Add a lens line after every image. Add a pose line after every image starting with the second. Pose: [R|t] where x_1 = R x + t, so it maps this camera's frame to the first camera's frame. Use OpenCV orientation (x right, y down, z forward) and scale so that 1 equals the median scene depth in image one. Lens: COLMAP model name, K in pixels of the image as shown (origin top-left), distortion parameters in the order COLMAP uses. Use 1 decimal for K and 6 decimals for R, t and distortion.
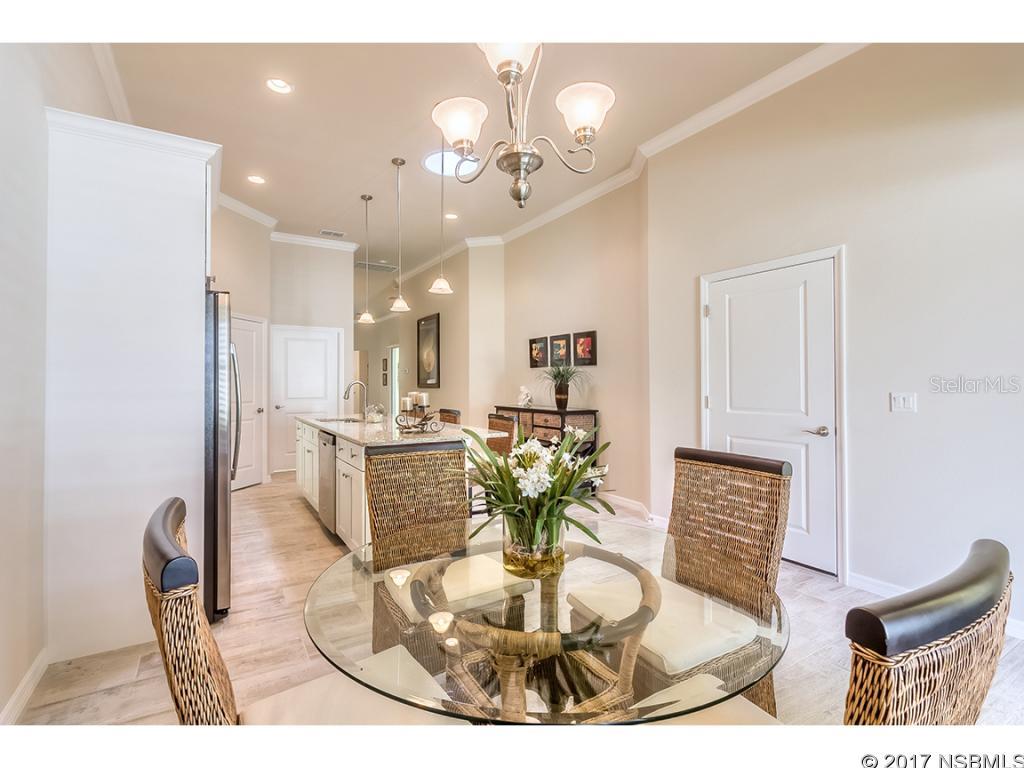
lens RADIAL K [[469.3, 0, 488.4], [0, 469.3, 375.9], [0, 0, 1]] dist [-0.000275, -0.000003]
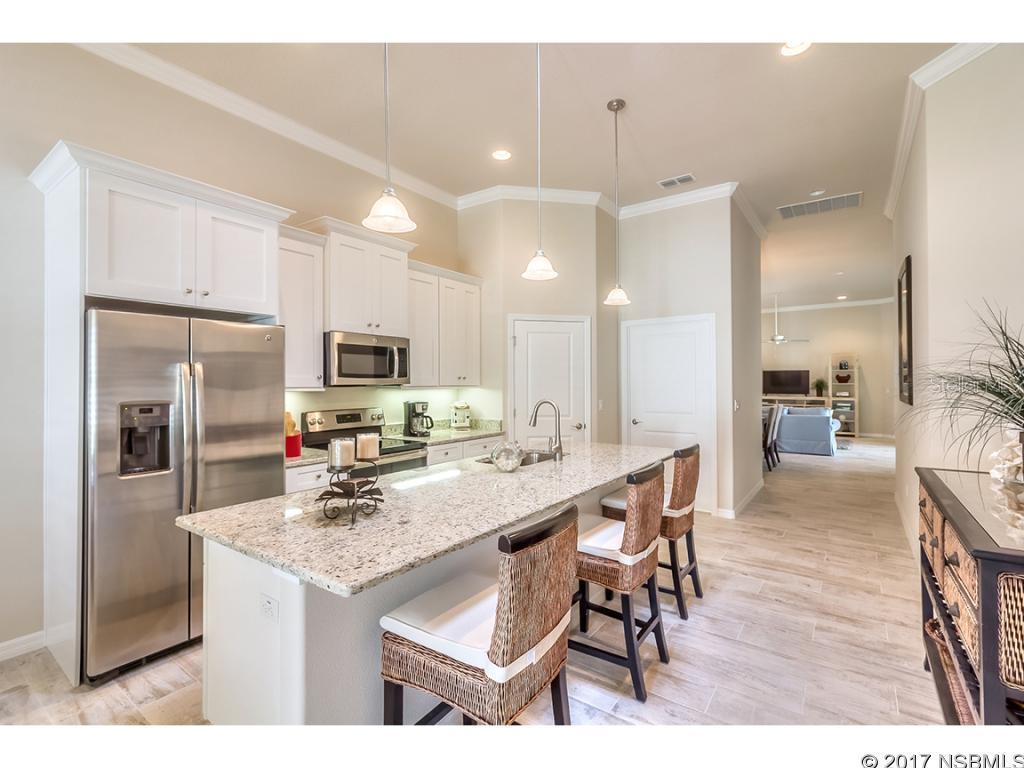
lens RADIAL K [[470.7, 0, 532.9], [0, 470.7, 376.3], [0, 0, 1]] dist [0.001681, 0.000233]
pose [[0.430023, -0.008627, -0.902777, 0.205674], [0.016933, 0.999856, -0.001489, -0.013888], [0.902659, -0.014646, 0.430107, 0.490496]]
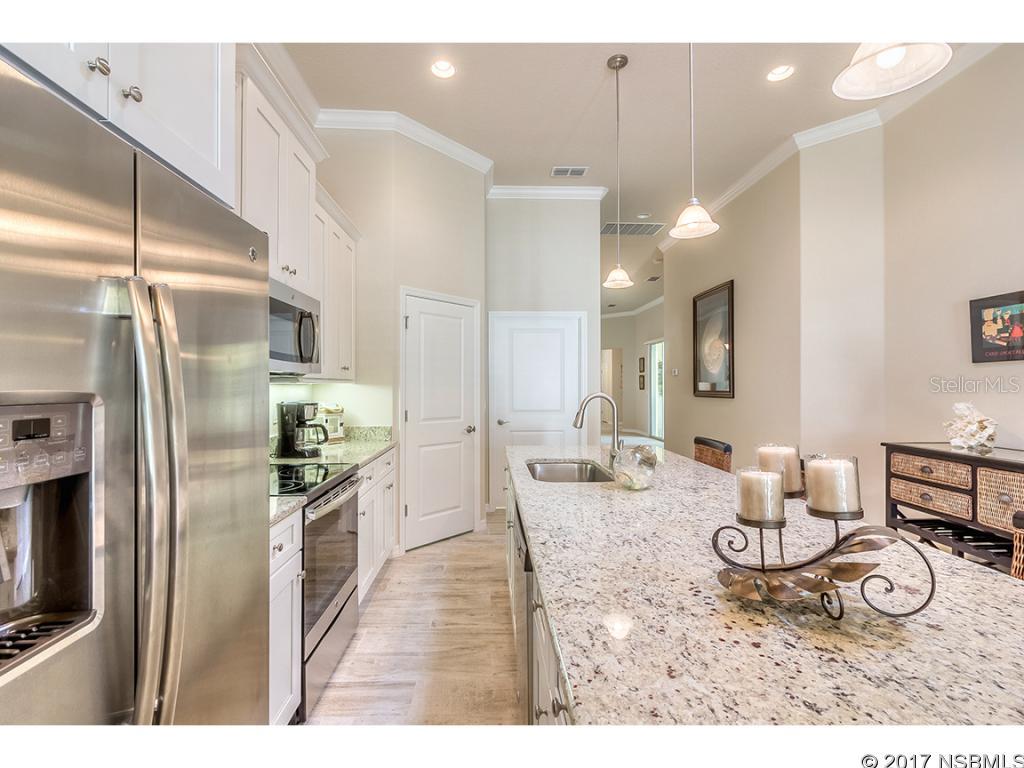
lens RADIAL K [[467.1, 0, 510.1], [0, 467.1, 382.3], [0, 0, 1]] dist [0.002188, 0.000603]
pose [[0.883466, 0.000931, -0.468495, -0.088095], [0.004041, 0.999946, 0.009608, -0.003914], [0.468478, -0.010382, 0.883414, 0.351090]]
